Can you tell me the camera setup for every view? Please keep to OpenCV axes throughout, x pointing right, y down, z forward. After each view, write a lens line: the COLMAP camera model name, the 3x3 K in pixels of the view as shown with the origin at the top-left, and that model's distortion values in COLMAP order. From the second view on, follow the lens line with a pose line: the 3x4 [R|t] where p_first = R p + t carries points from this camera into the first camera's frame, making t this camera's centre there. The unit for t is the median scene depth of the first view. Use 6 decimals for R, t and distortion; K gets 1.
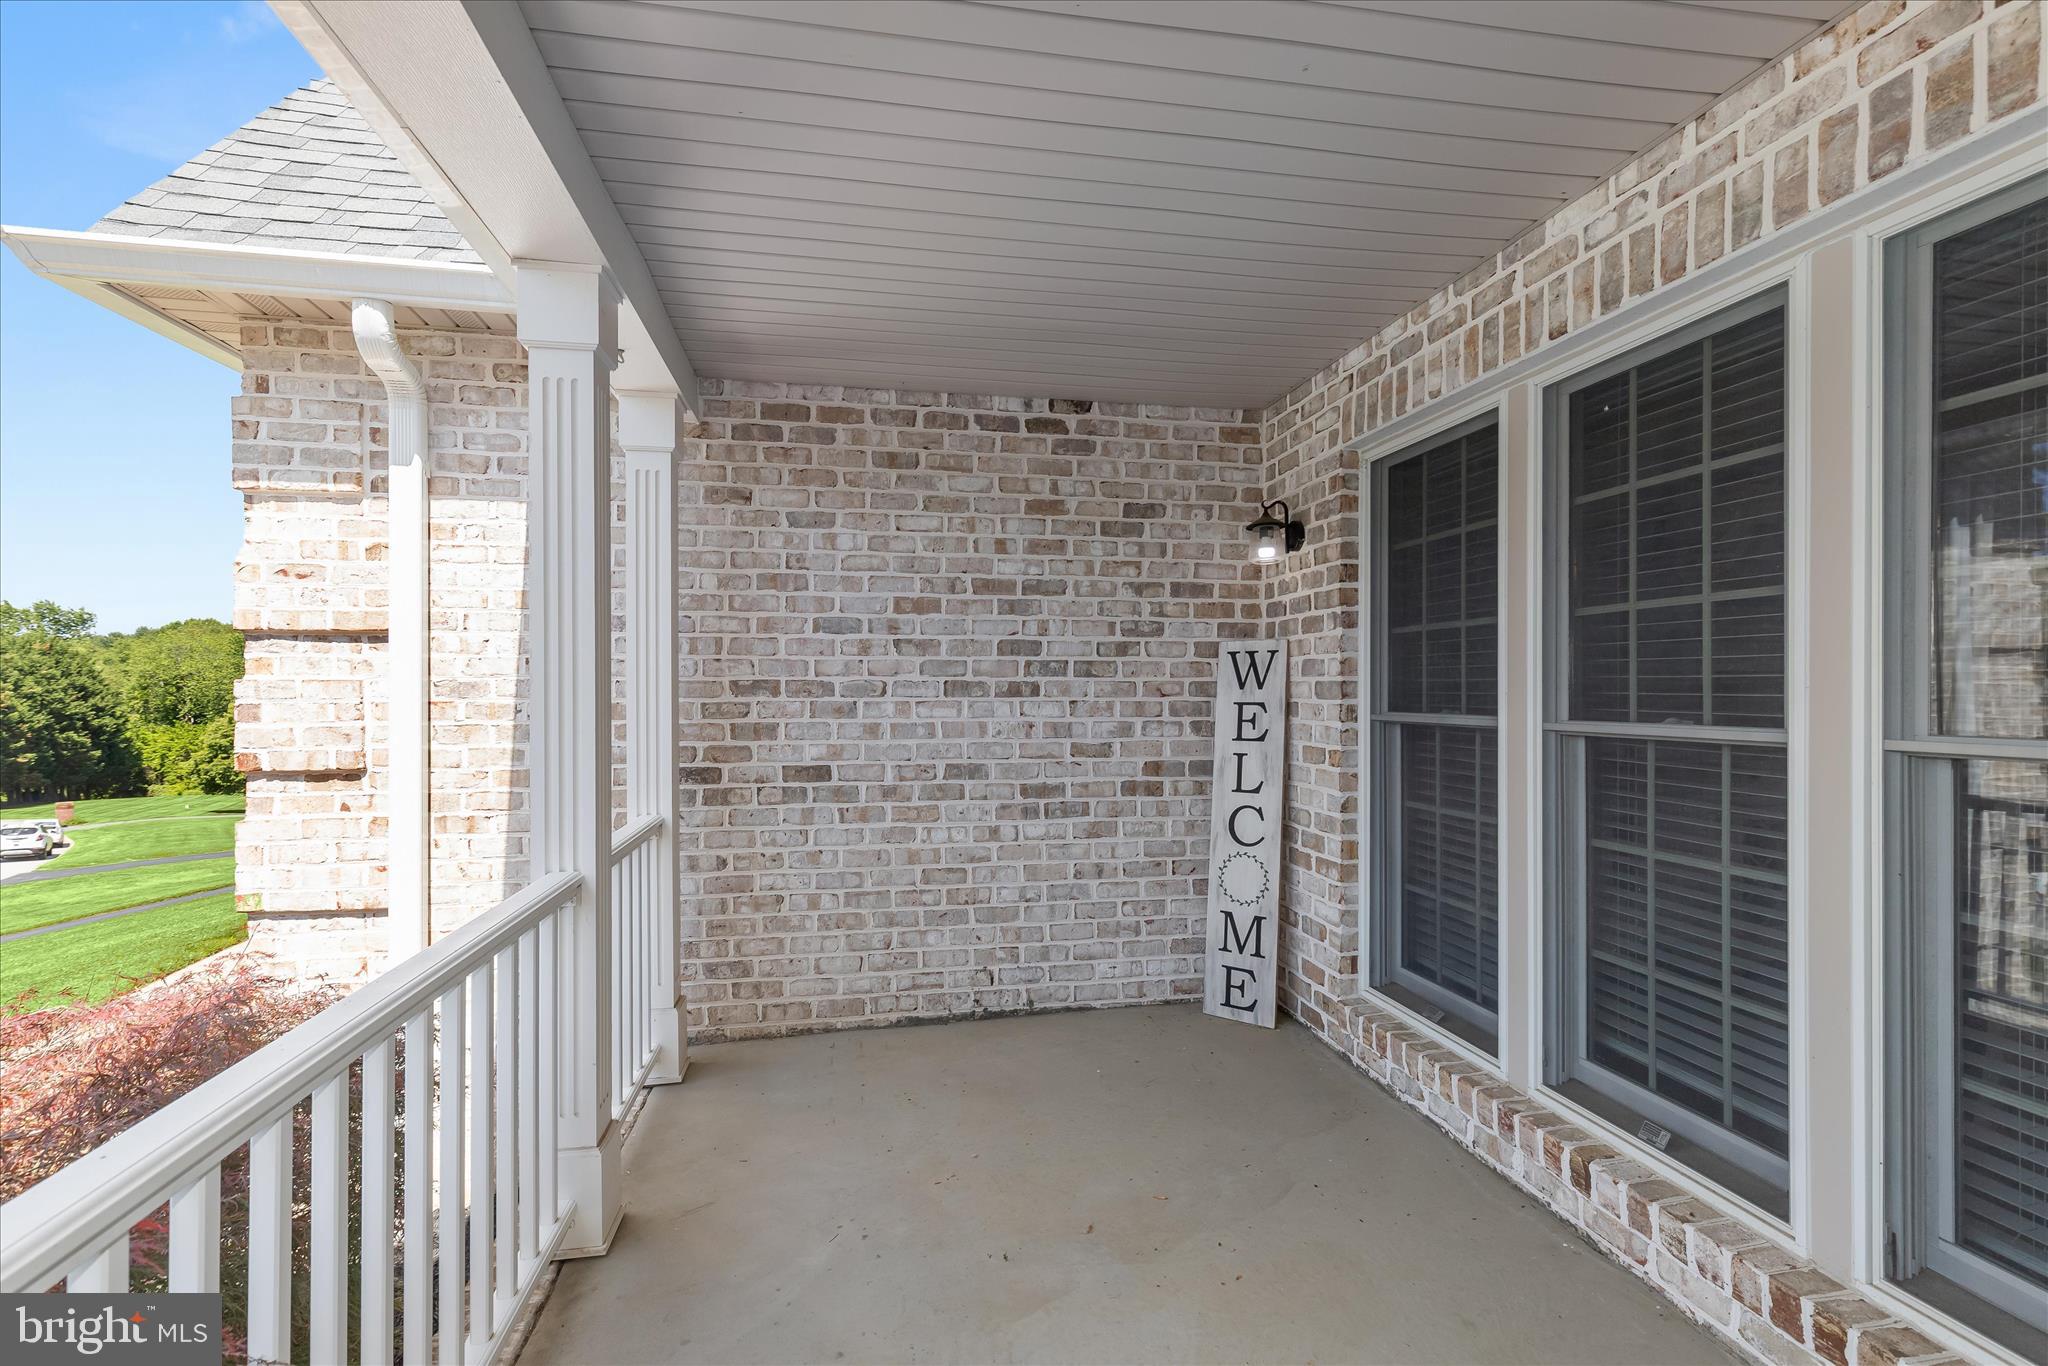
lens RADIAL K [[927.4, 0, 1024.8], [0, 927.4, 694.8], [0, 0, 1]] dist [0.004411, -0.000136]
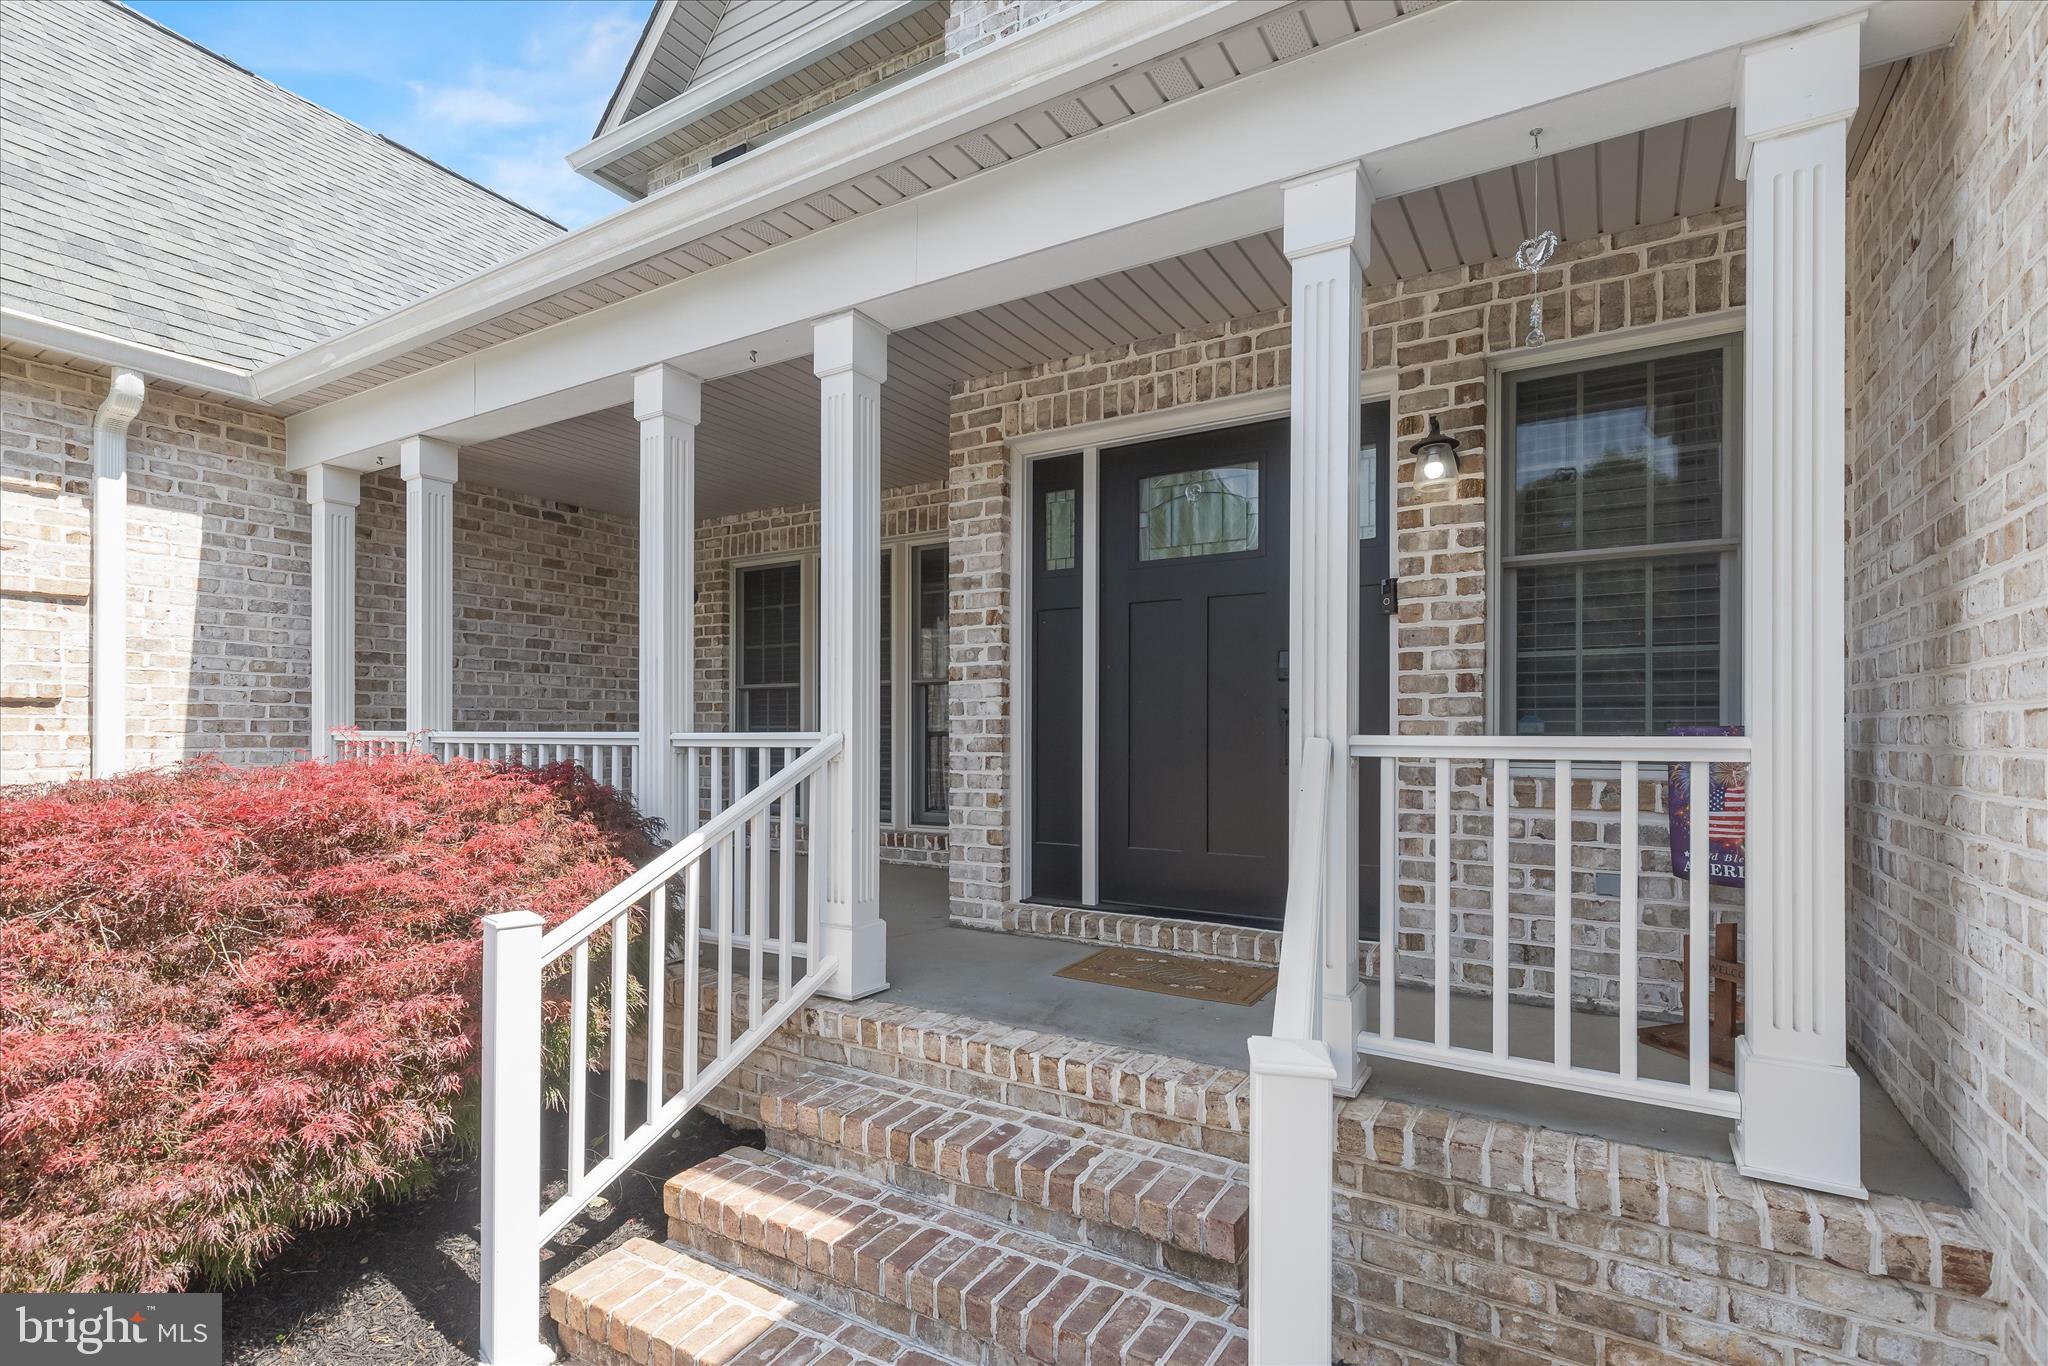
lens RADIAL K [[927.4, 0, 1024.8], [0, 927.4, 694.8], [0, 0, 1]] dist [0.004411, -0.000136]
pose [[0.657067, 0.028893, 0.753278, -0.775811], [0.003882, 0.999122, -0.041709, 0.129648], [-0.753822, 0.030330, 0.656378, -0.875935]]
